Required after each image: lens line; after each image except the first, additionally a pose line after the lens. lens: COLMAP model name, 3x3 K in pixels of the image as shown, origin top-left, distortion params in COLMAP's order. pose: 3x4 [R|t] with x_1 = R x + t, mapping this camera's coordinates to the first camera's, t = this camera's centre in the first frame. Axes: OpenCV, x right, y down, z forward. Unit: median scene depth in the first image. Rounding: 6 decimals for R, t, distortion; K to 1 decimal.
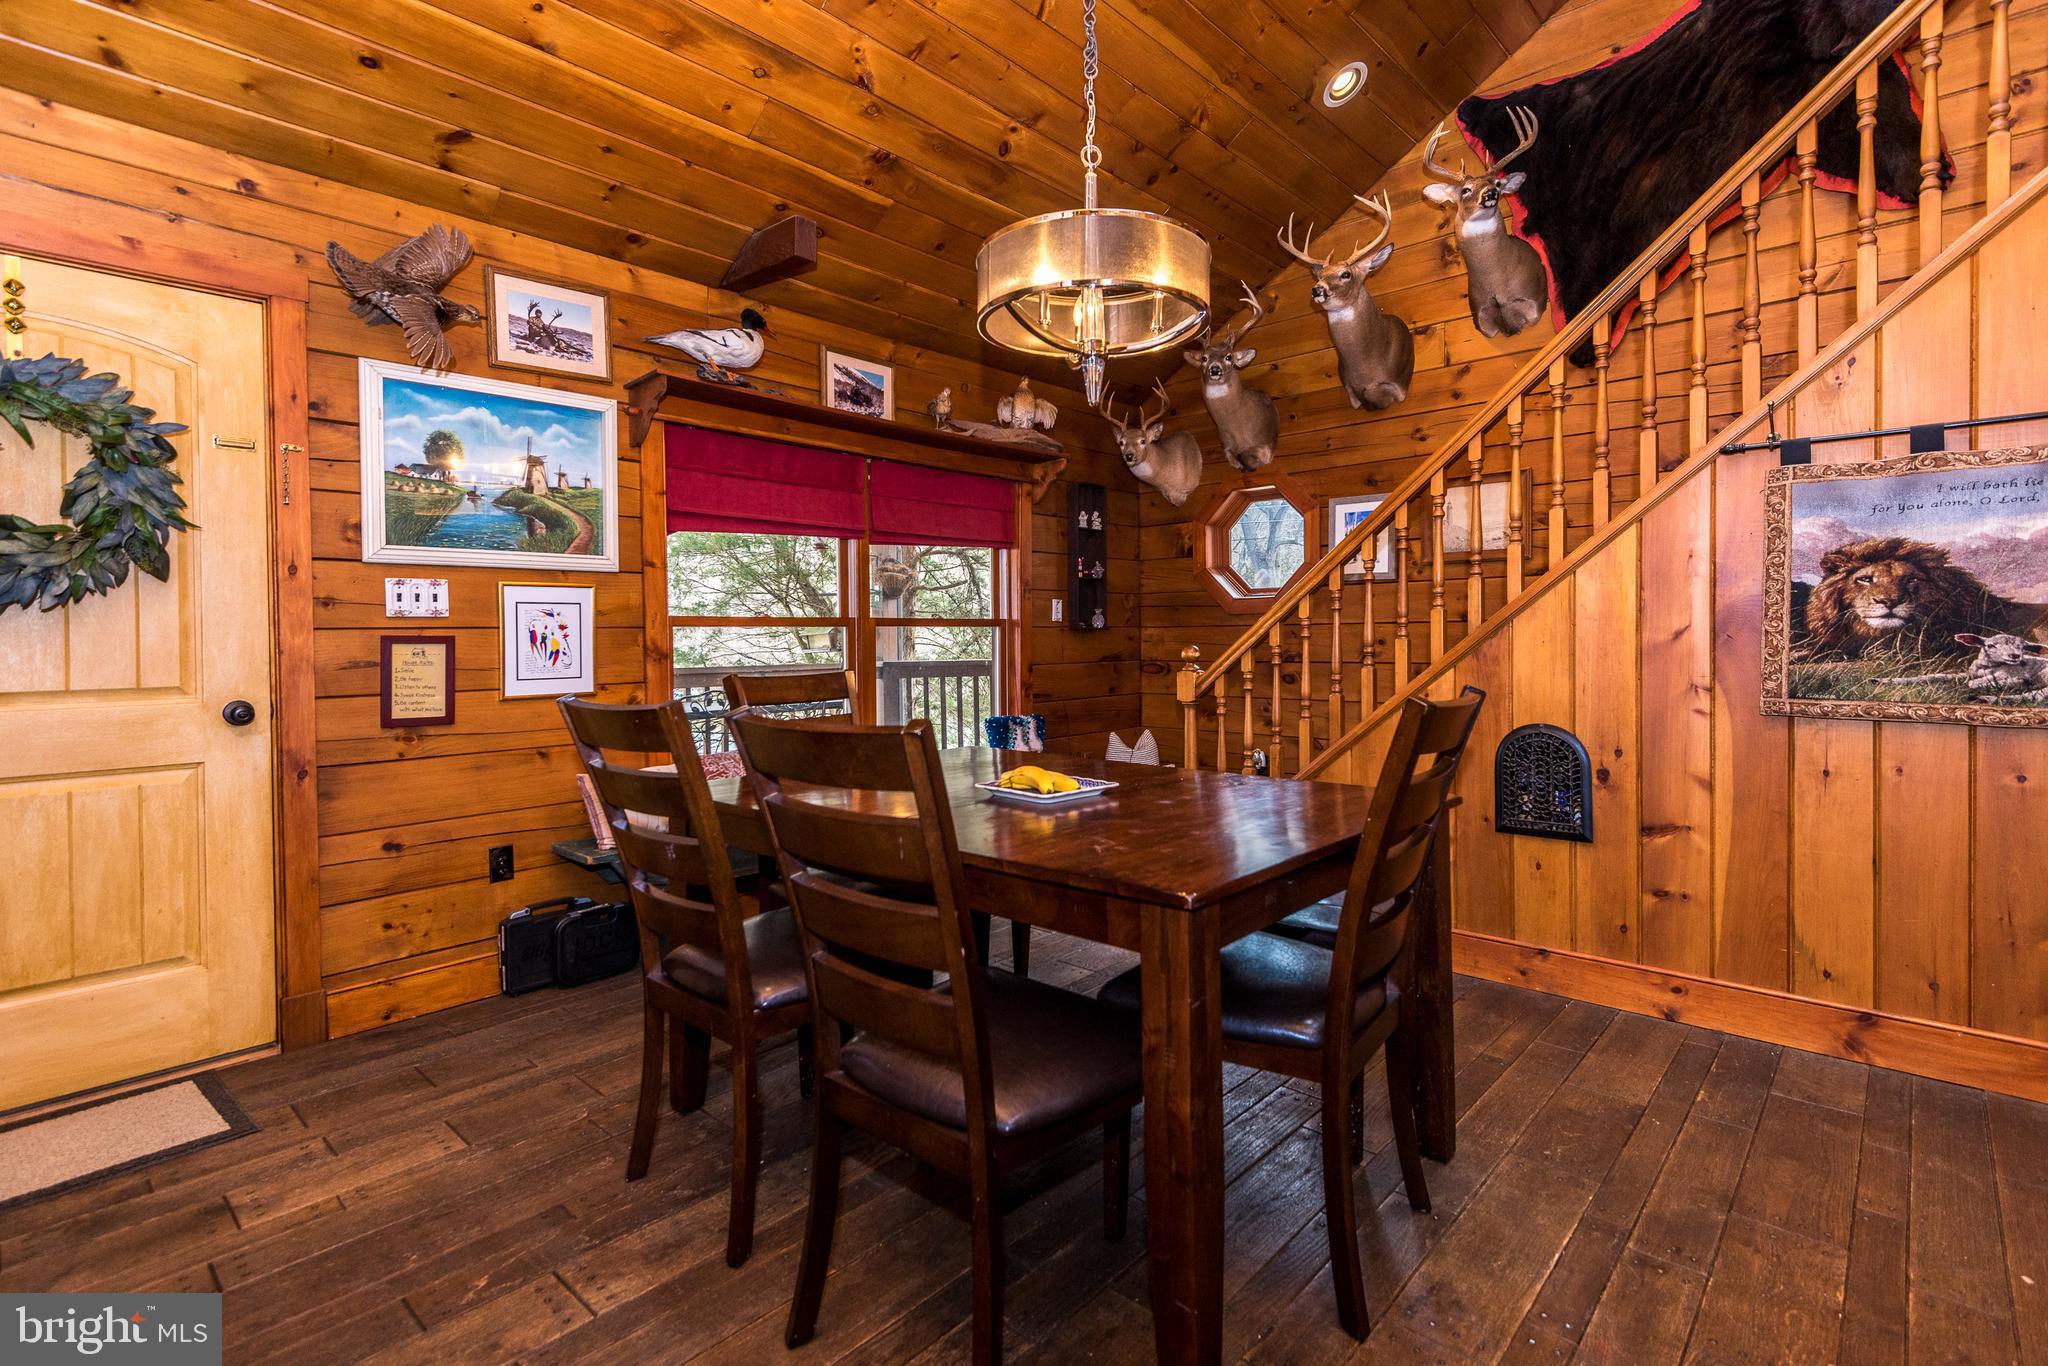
lens RADIAL K [[964.6, 0, 1026.3], [0, 964.6, 647.1], [0, 0, 1]] dist [0.000187, -0.001176]
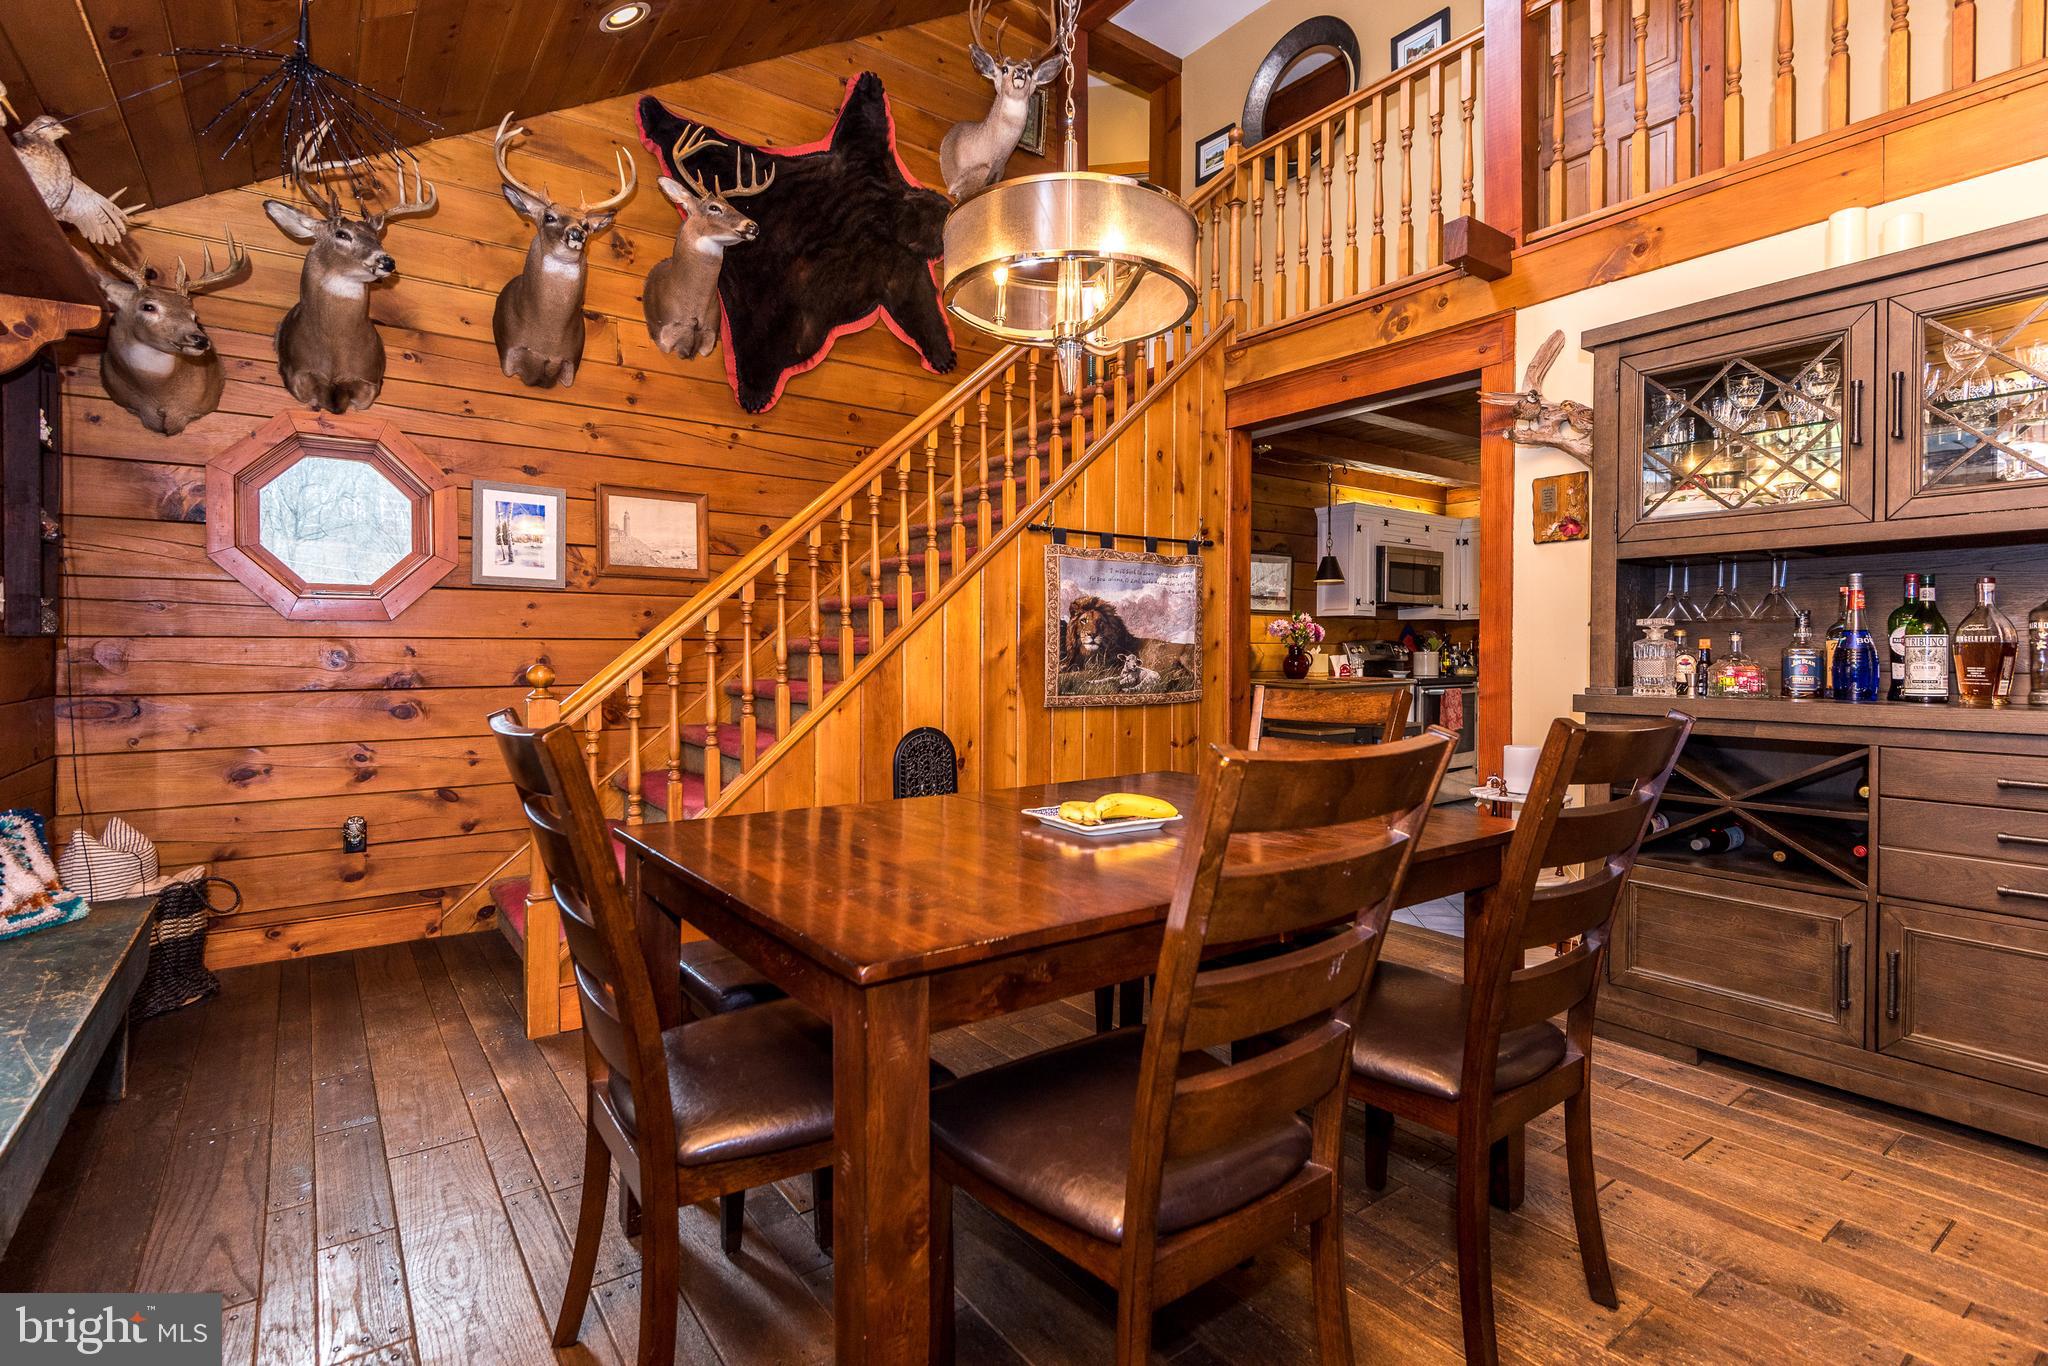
lens RADIAL K [[958.4, 0, 1024.0], [0, 958.4, 683.0], [0, 0, 1]] dist [-0.000047, -0.000260]
pose [[0.181831, -0.024724, 0.983019, -0.745661], [0.006876, 0.999691, 0.023871, -0.003569], [-0.983306, 0.002419, 0.181945, 0.796832]]
